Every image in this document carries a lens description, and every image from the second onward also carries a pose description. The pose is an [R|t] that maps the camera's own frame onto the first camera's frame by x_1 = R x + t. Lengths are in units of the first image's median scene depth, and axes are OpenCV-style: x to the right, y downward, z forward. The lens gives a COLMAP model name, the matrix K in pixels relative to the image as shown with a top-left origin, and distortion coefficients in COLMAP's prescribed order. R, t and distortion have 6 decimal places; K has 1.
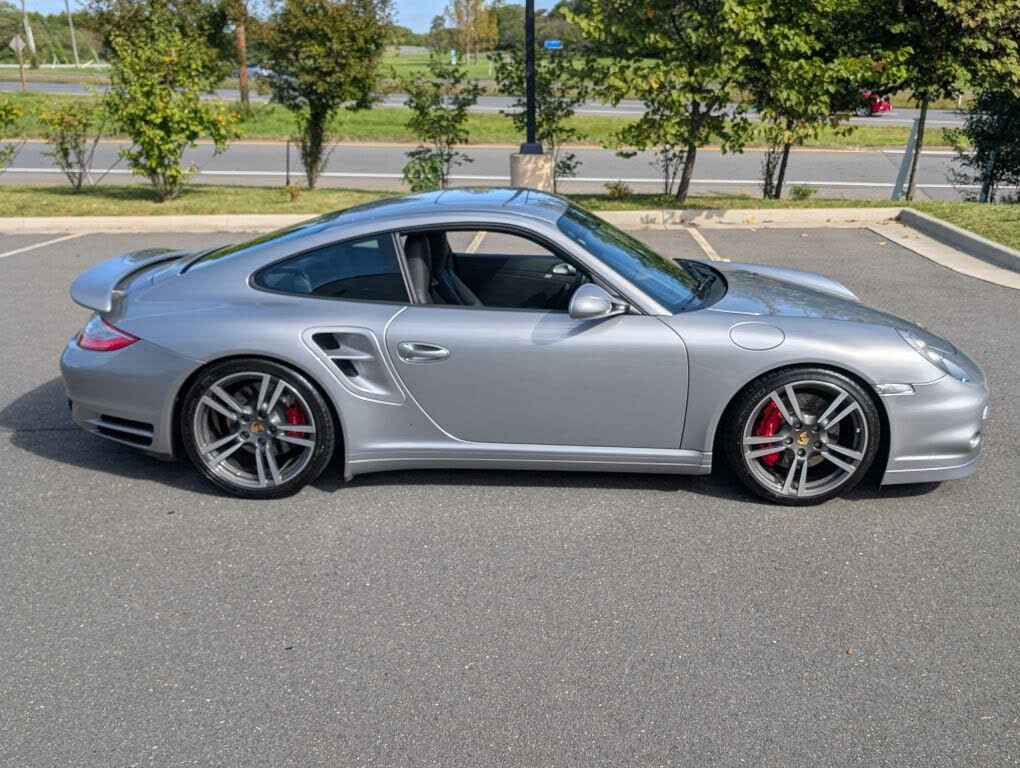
lens RADIAL K [[965.3, 0, 524.9], [0, 965.3, 379.4], [0, 0, 1]] dist [0.022554, 0.000000]
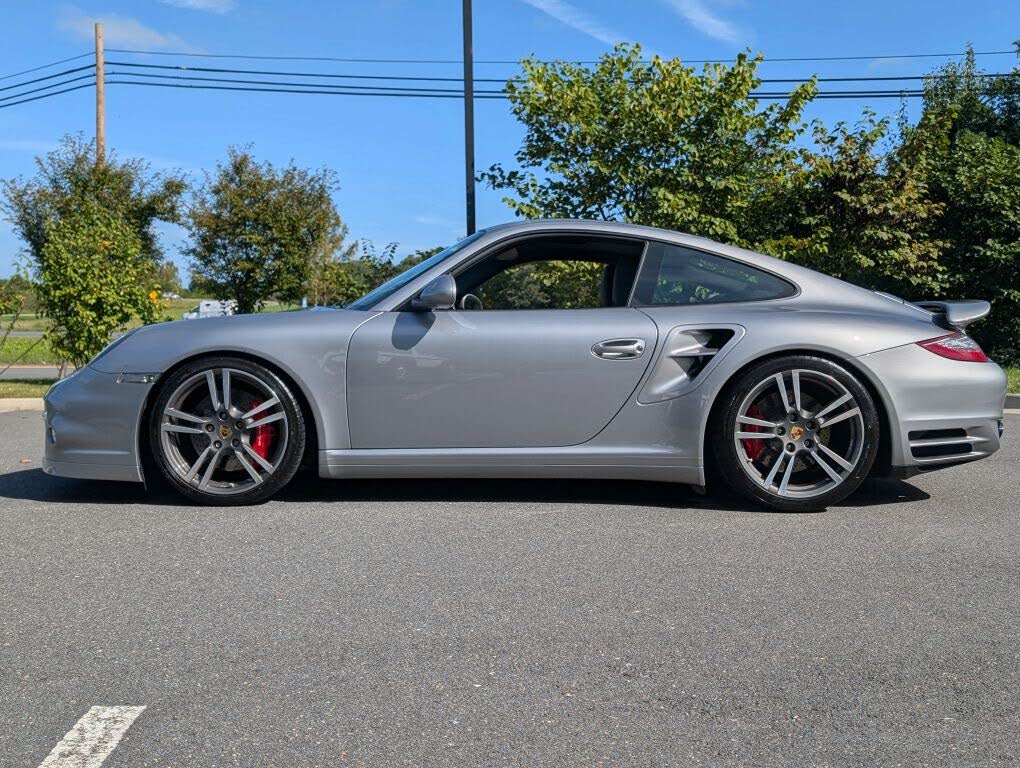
lens RADIAL K [[1059.2, 0, 502.9], [0, 1059.2, 393.9], [0, 0, 1]] dist [0.024984, 0.000000]
pose [[0.990684, -0.007983, 0.135949, -0.120319], [0.041999, 0.967531, -0.249240, 0.112294], [-0.129546, 0.252627, 0.958852, -0.059172]]
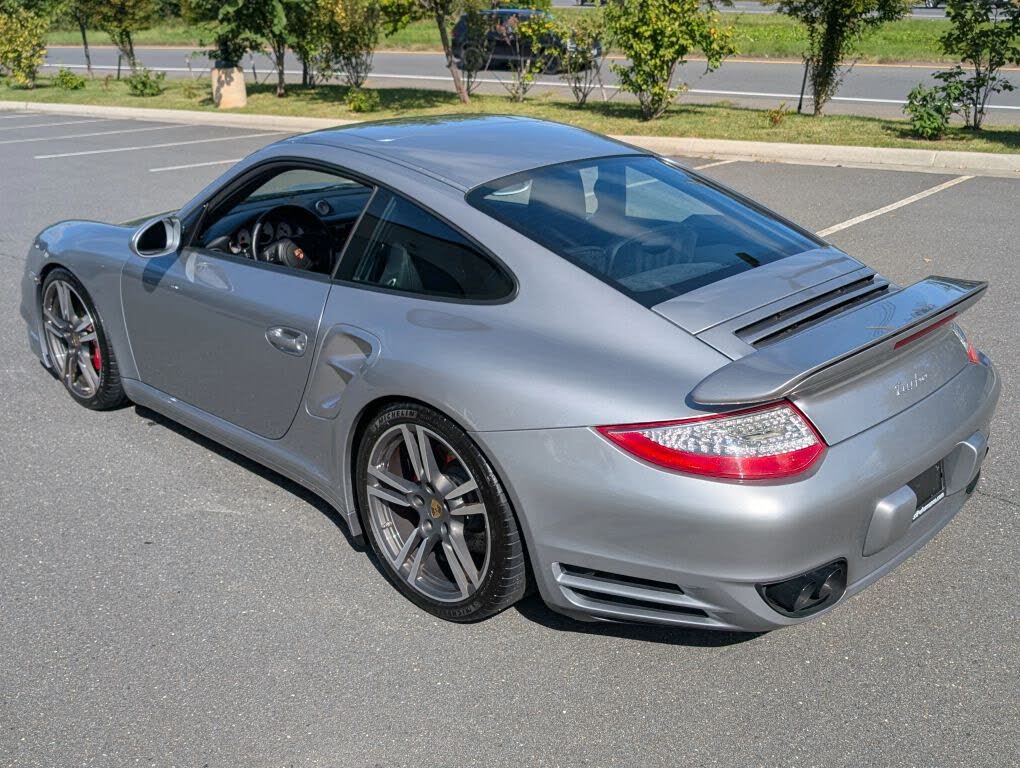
lens RADIAL K [[1053.7, 0, 508.5], [0, 1053.7, 392.8], [0, 0, 1]] dist [0.006061, 0.000000]
pose [[0.801408, 0.197439, -0.564590, 0.172887], [-0.162514, 0.980313, 0.112139, -0.016624], [0.575616, 0.001885, 0.817718, 0.081363]]
